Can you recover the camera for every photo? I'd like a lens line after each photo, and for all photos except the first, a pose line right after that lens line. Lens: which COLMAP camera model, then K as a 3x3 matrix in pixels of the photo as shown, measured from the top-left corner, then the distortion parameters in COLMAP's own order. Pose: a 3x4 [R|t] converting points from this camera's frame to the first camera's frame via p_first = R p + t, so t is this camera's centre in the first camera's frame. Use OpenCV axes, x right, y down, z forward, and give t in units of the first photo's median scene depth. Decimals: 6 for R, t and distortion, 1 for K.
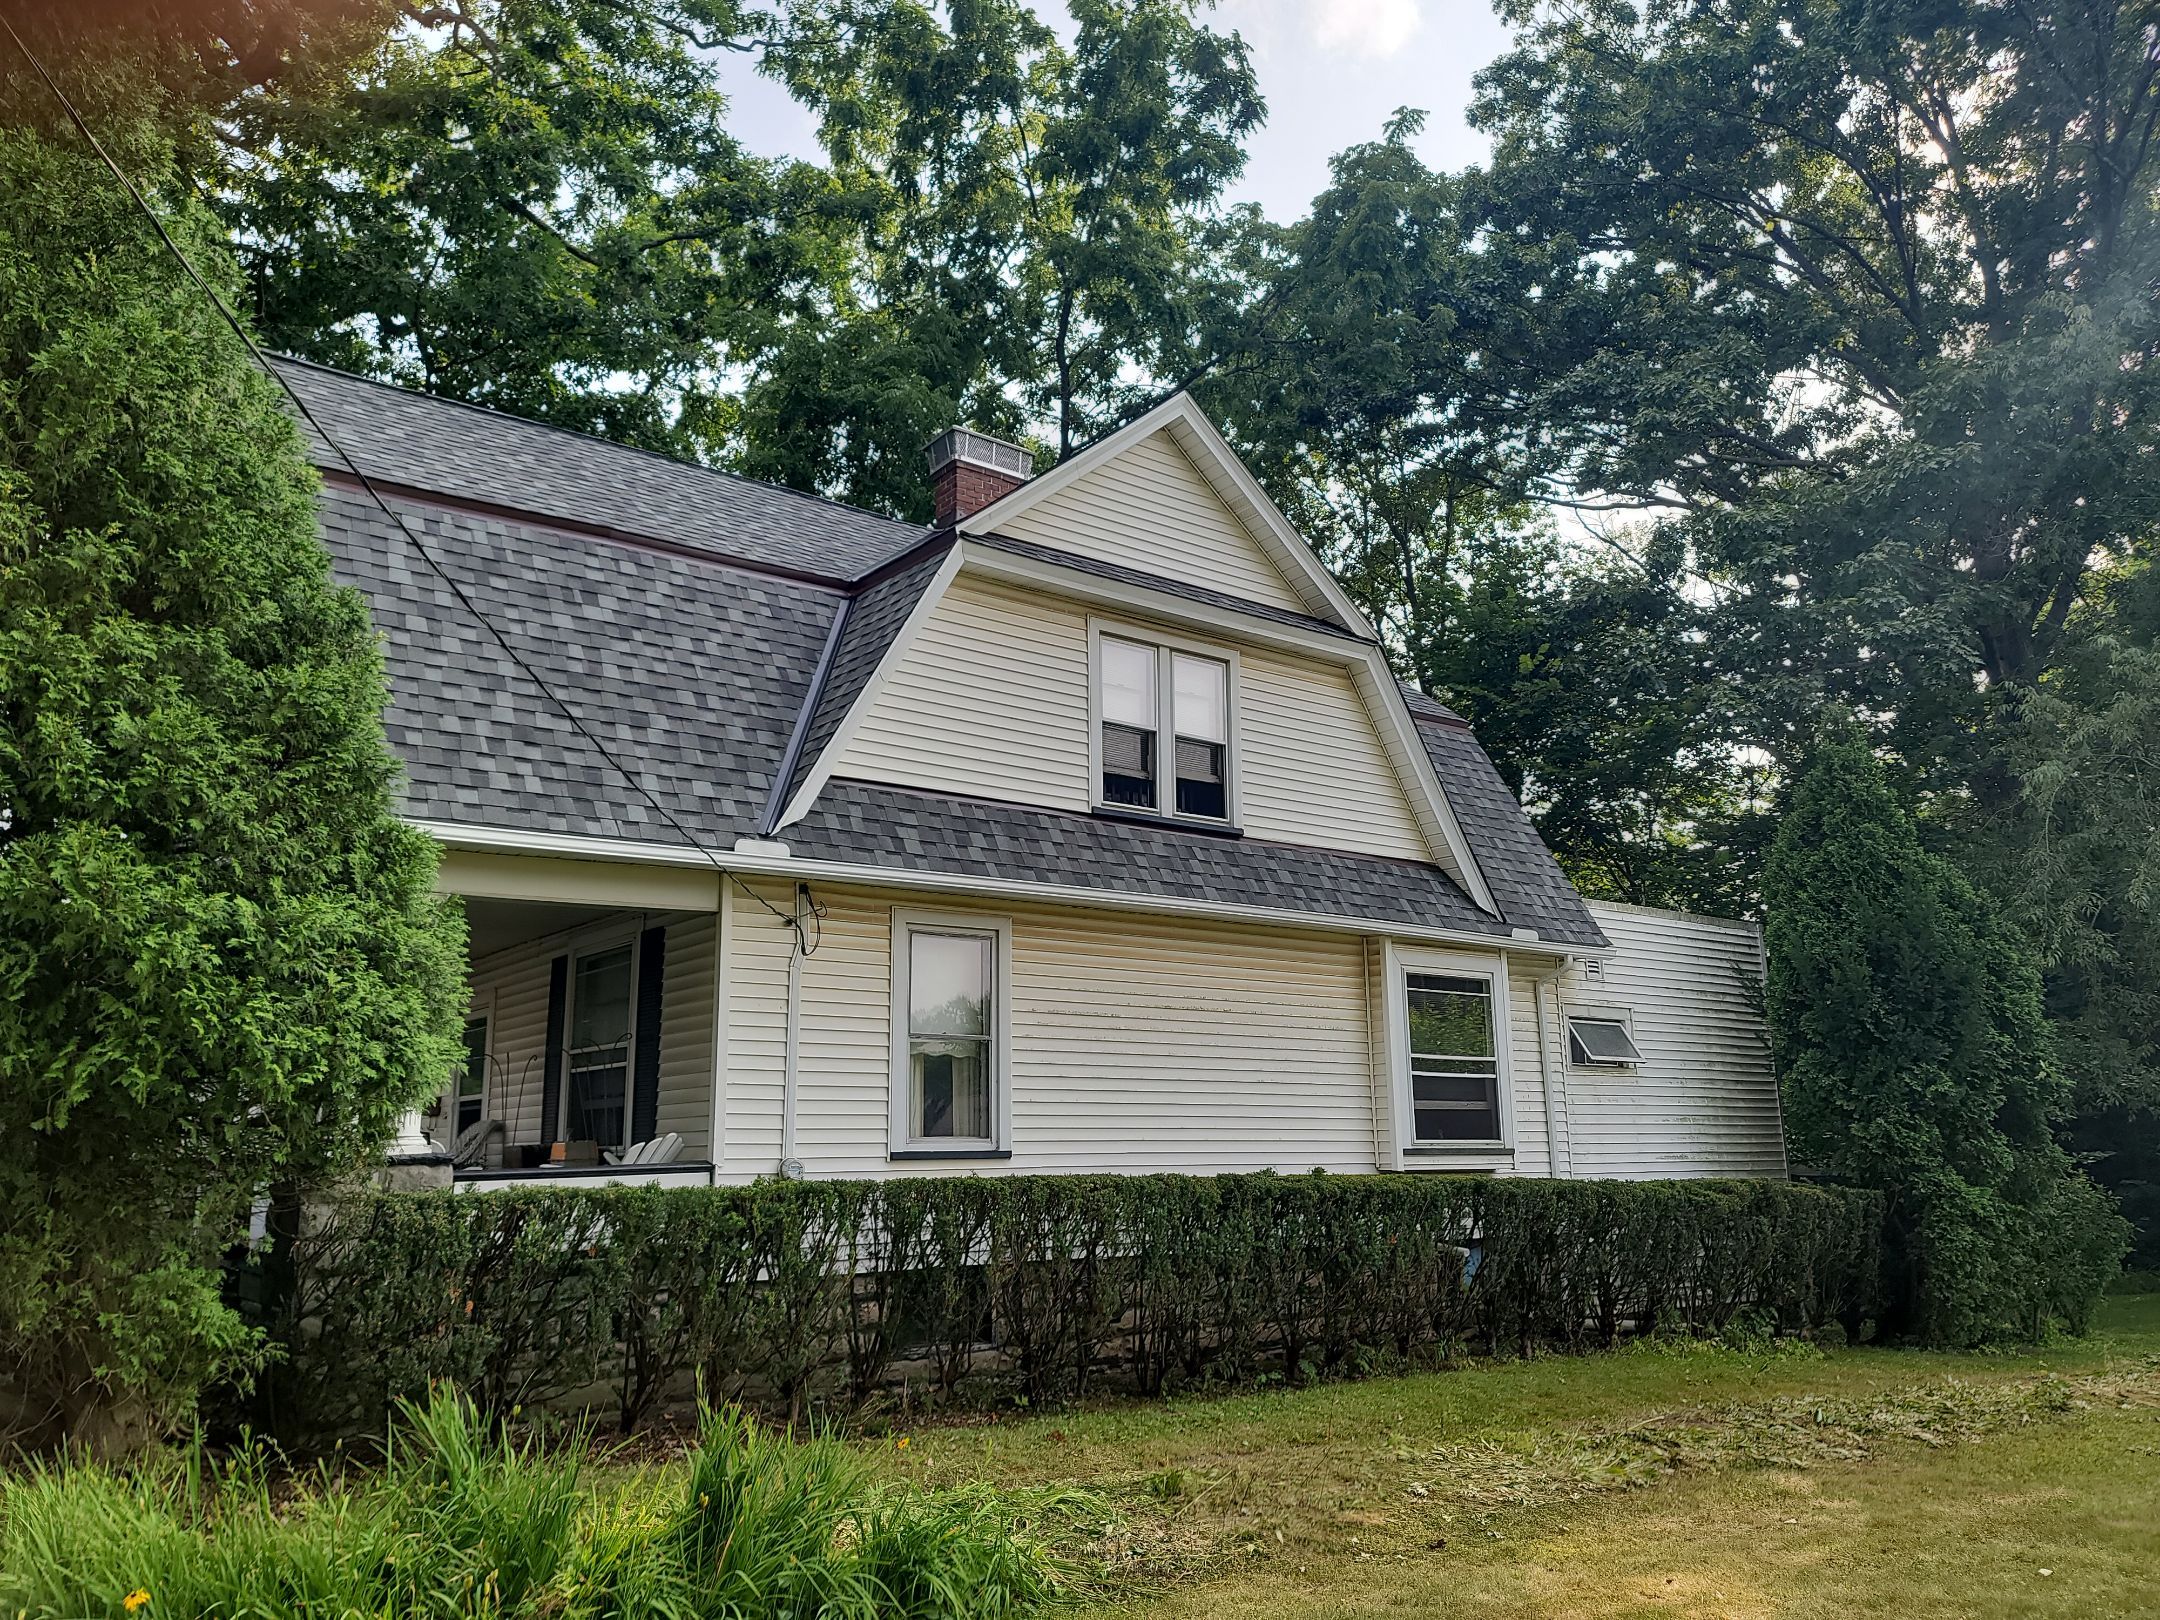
lens RADIAL K [[1650.5, 0, 1092.0], [0, 1650.5, 790.4], [0, 0, 1]] dist [0.089647, -0.047473]
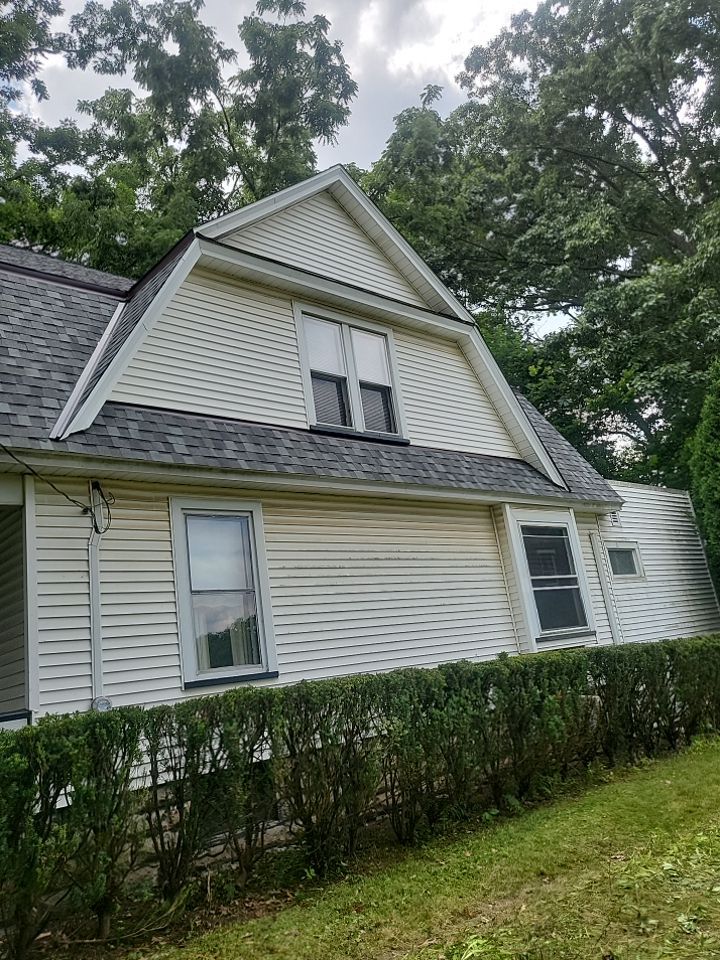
lens RADIAL K [[756.3, 0, 375.3], [0, 756.3, 457.3], [0, 0, 1]] dist [0.001074, 0.031932]
pose [[0.987917, -0.106297, 0.112789, -0.019540], [0.114589, 0.990960, -0.069762, 0.085425], [-0.104353, 0.081844, 0.991167, 0.323335]]
